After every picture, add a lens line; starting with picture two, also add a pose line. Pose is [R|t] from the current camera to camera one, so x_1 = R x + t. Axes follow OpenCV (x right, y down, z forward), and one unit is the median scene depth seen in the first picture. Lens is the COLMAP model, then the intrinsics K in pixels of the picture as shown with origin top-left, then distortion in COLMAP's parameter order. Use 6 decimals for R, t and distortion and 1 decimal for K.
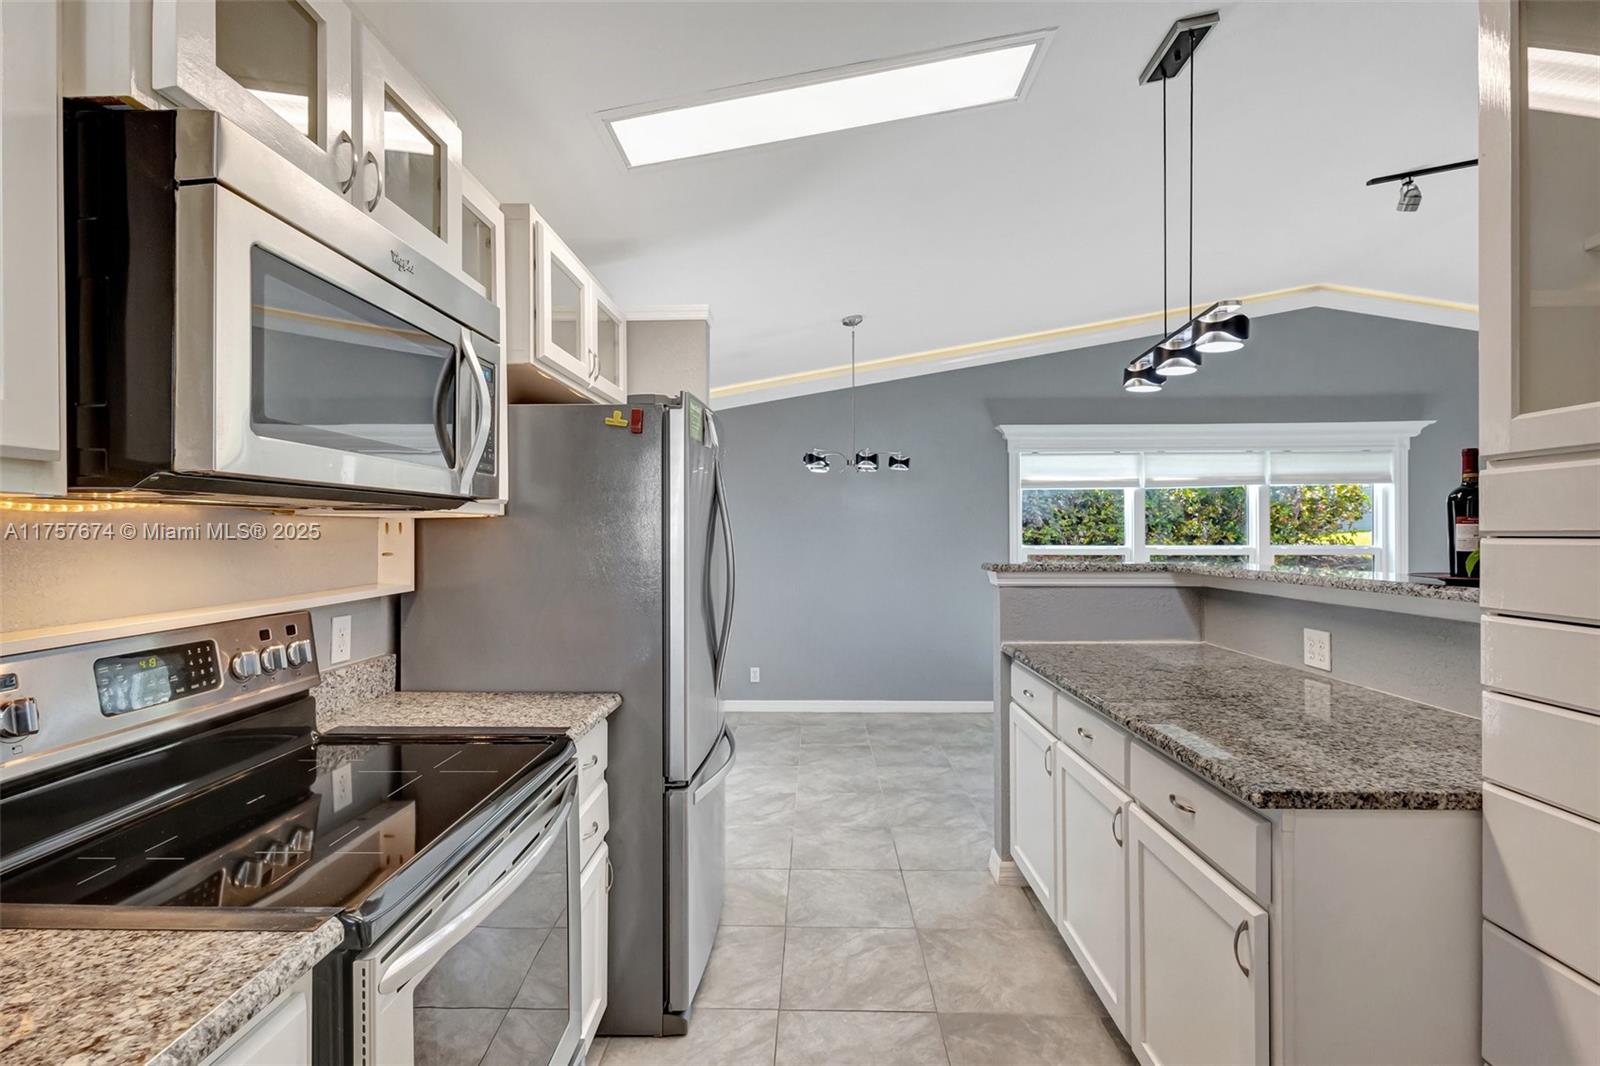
lens RADIAL K [[740.3, 0, 797.1], [0, 740.3, 528.0], [0, 0, 1]] dist [0.004575, -0.000782]
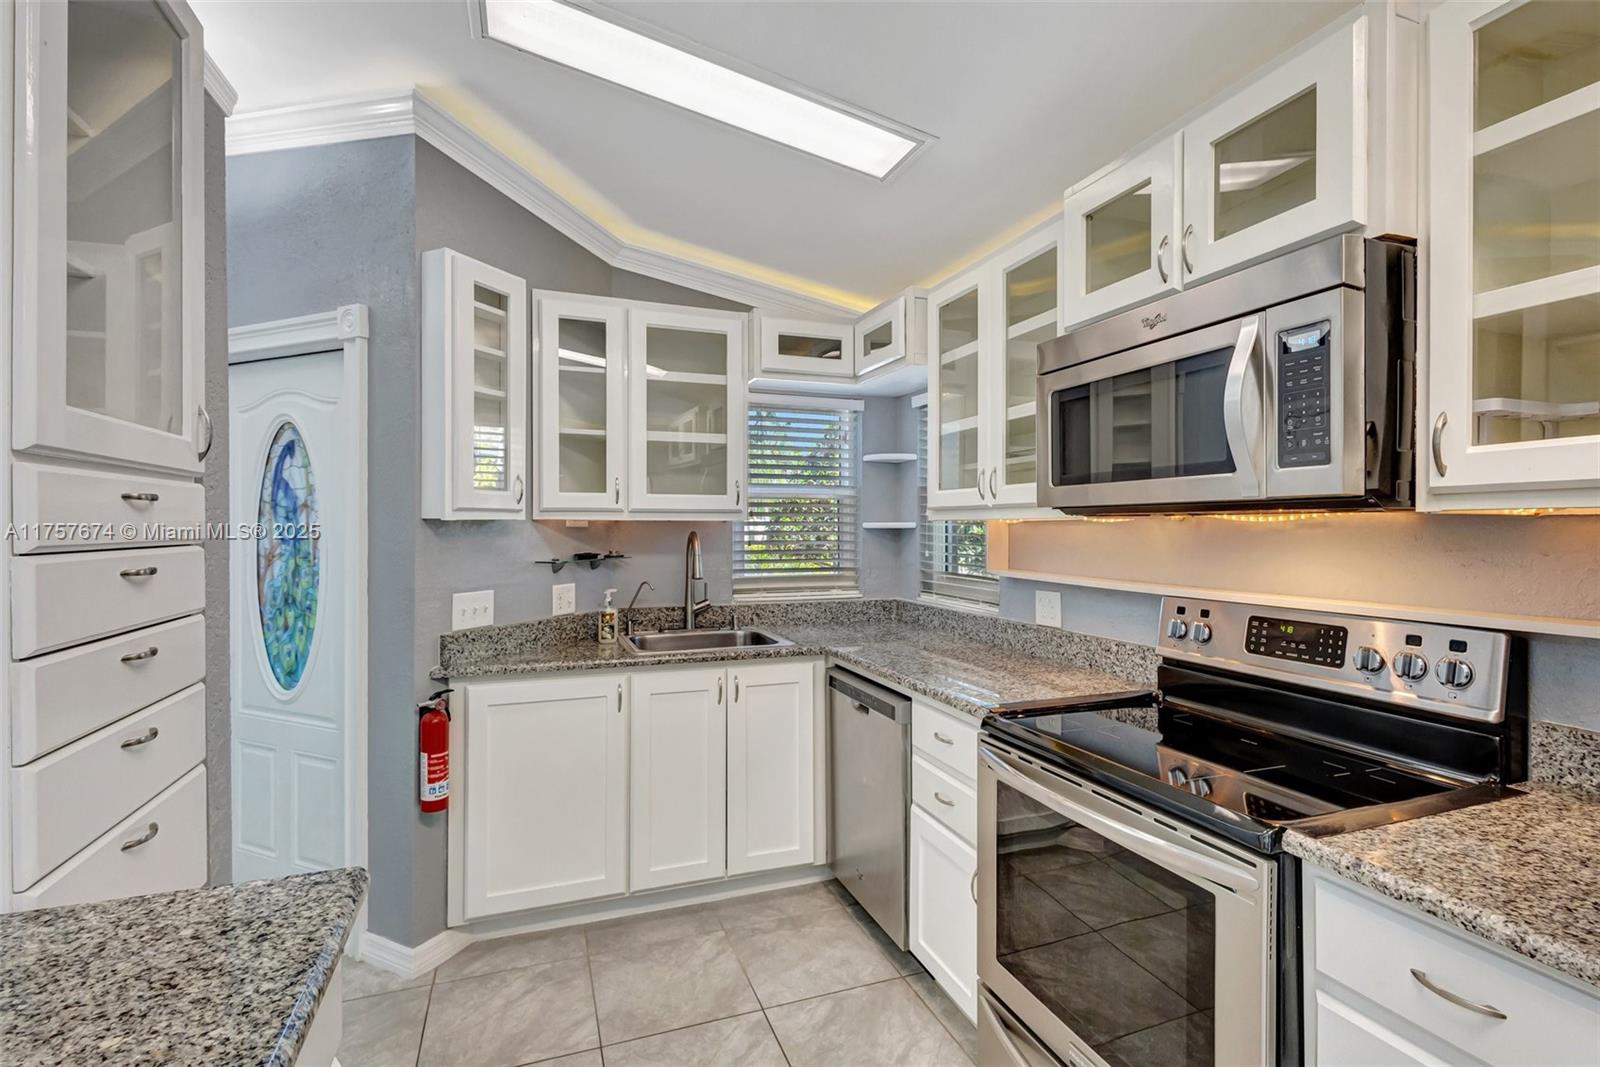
lens RADIAL K [[740.3, 0, 795.4], [0, 740.3, 518.9], [0, 0, 1]] dist [0.004575, -0.000782]
pose [[-0.929303, 0.000616, -0.369319, 0.279518], [0.005939, 0.999894, -0.013276, -0.006048], [0.369272, -0.014531, -0.929208, 1.109030]]
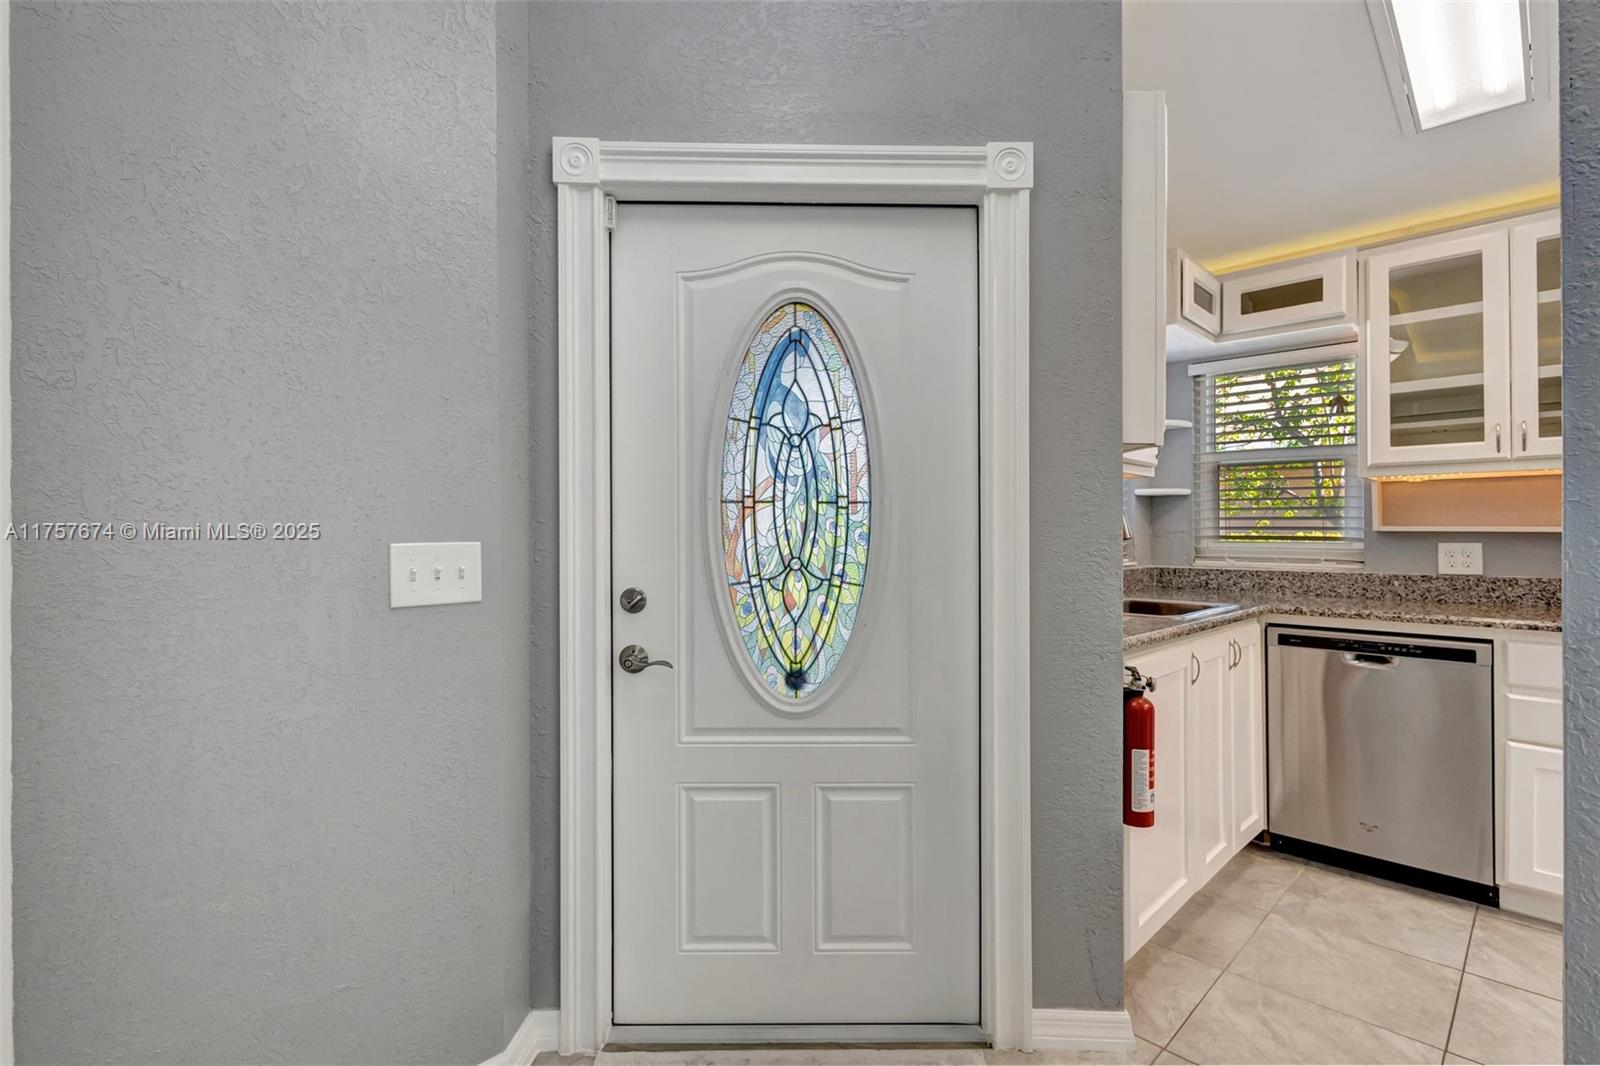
lens RADIAL K [[740.3, 0, 789.9], [0, 740.3, 527.2], [0, 0, 1]] dist [0.004575, -0.000782]
pose [[-0.696569, -0.001621, -0.717488, 1.234145], [0.006432, 0.999943, -0.008503, 0.073954], [0.717461, -0.010537, -0.696519, 0.204165]]
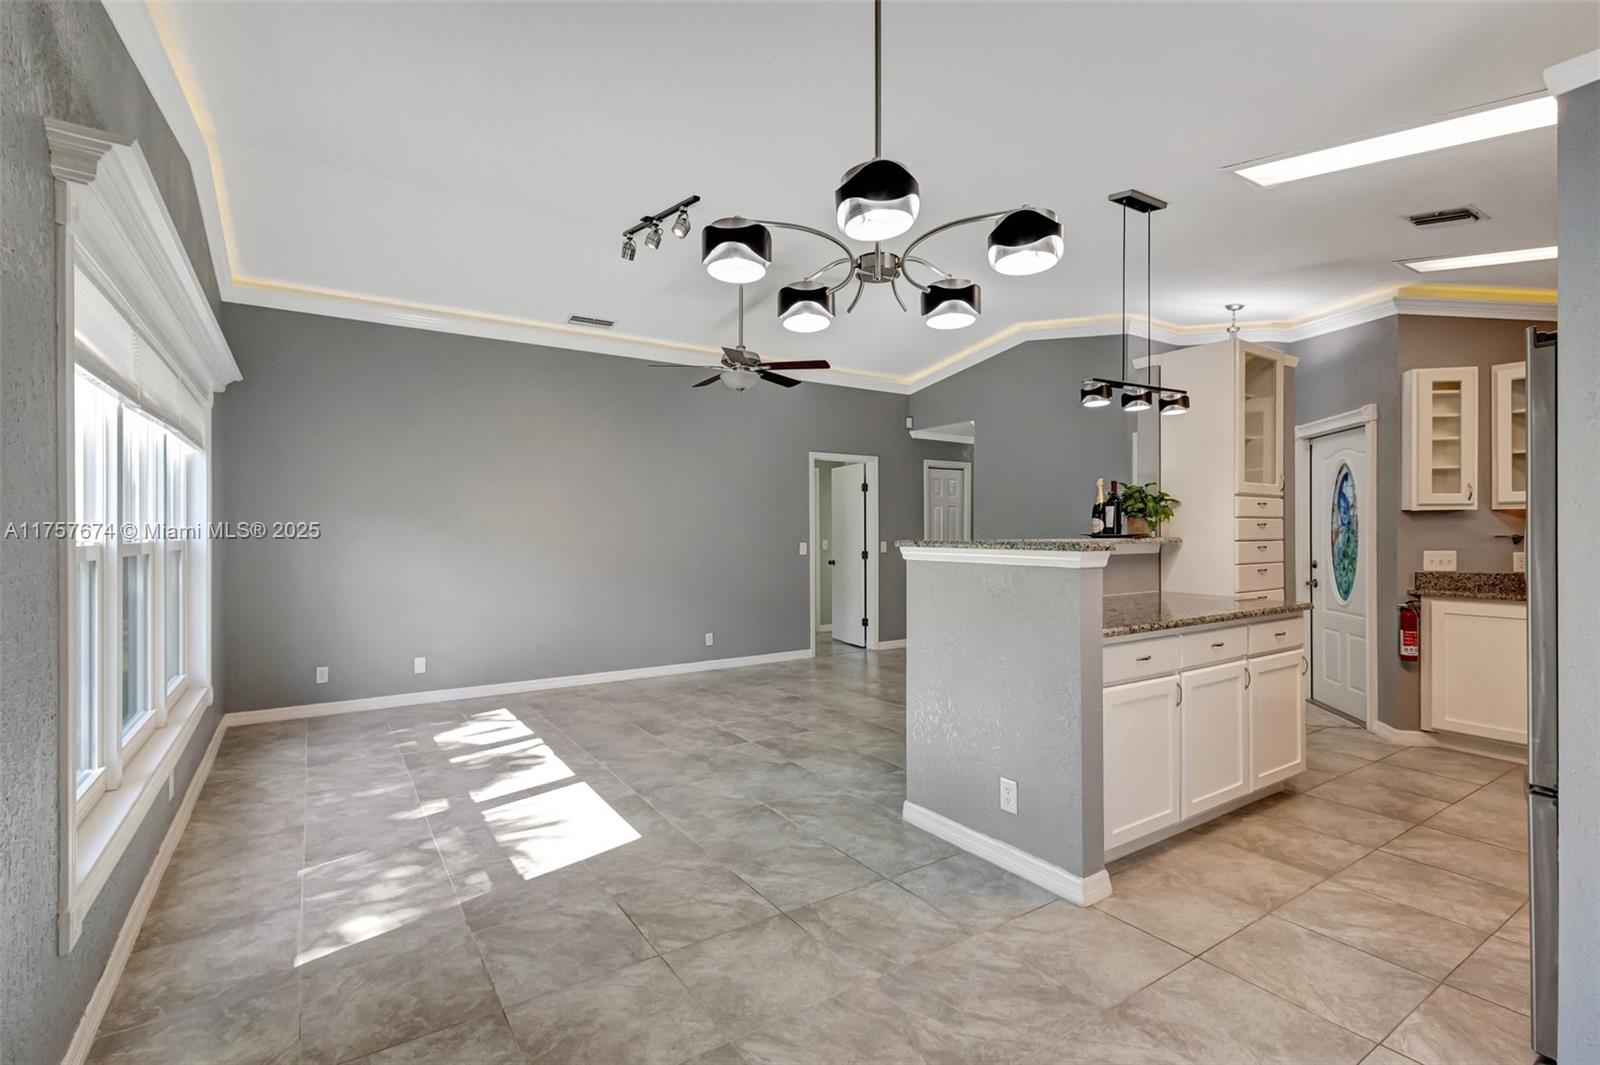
lens RADIAL K [[740.3, 0, 786.5], [0, 740.3, 529.9], [0, 0, 1]] dist [0.004575, -0.000782]
pose [[-0.570337, 0.005010, 0.821395, -0.343236], [-0.004318, 0.999949, -0.009097, 0.057449], [-0.821399, -0.008735, -0.570287, 2.524922]]
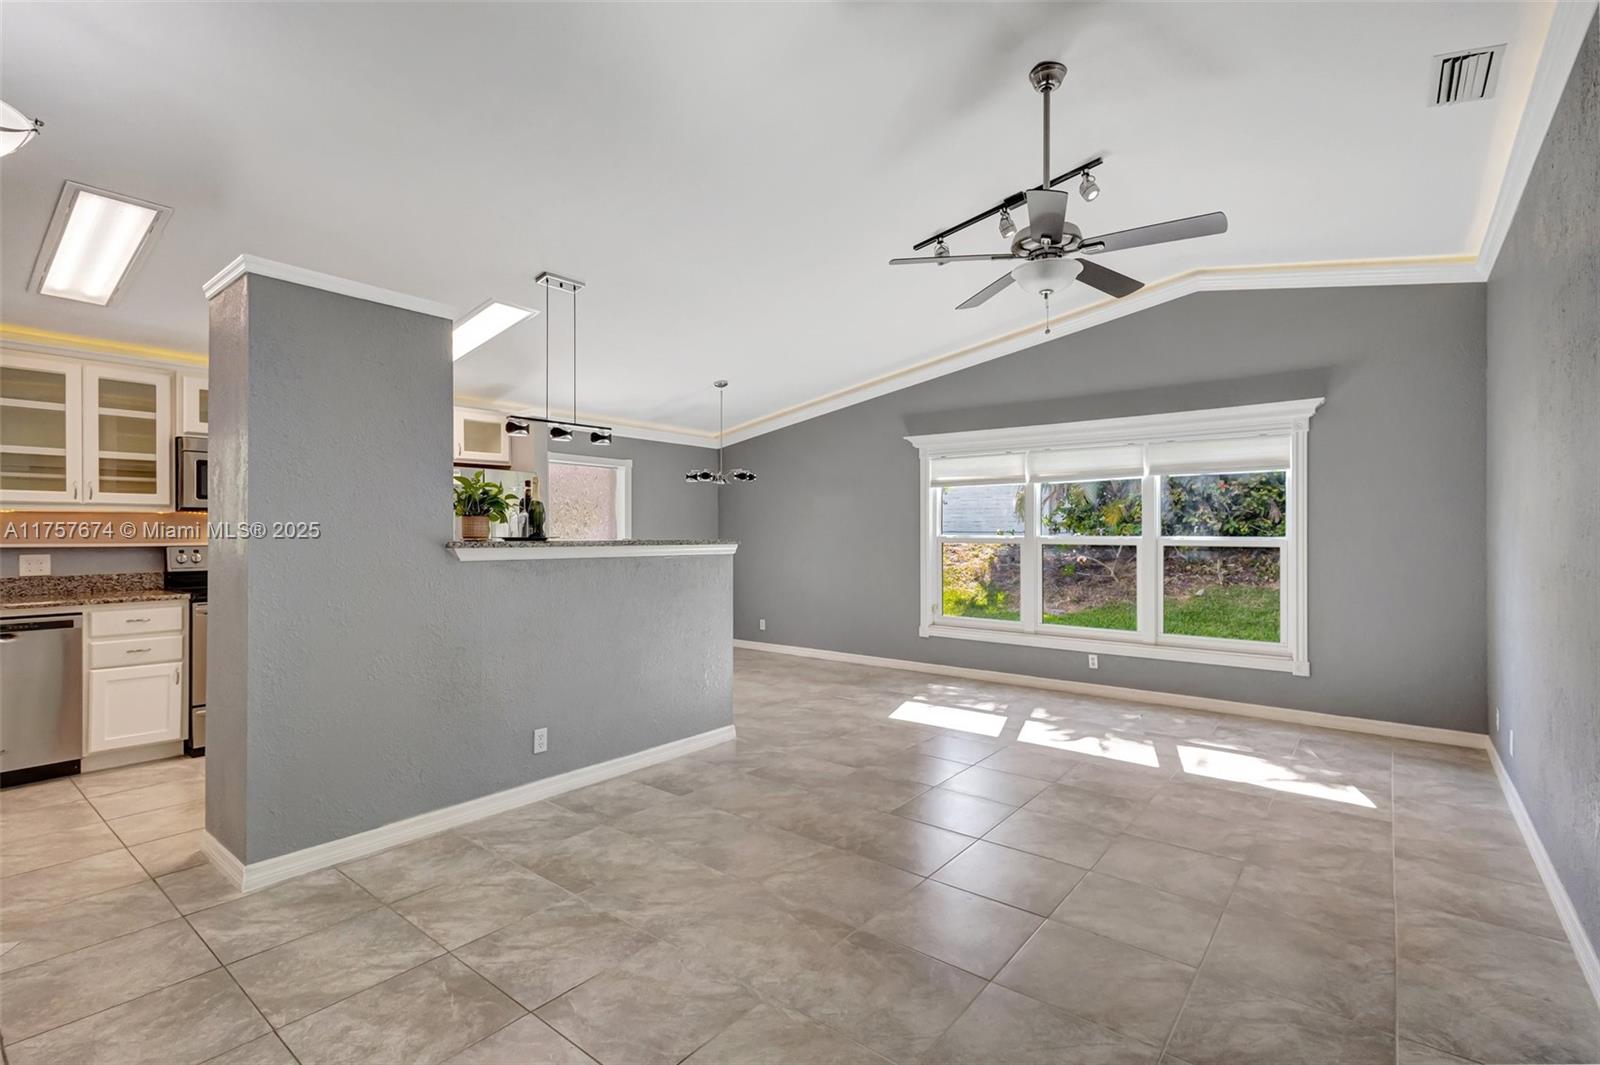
lens RADIAL K [[740.3, 0, 801.2], [0, 740.3, 530.3], [0, 0, 1]] dist [0.004575, -0.000782]
pose [[0.806016, 0.003719, -0.591882, 2.282218], [0.000875, 0.999972, 0.007474, 0.020473], [0.591893, -0.006542, 0.805990, -0.250876]]
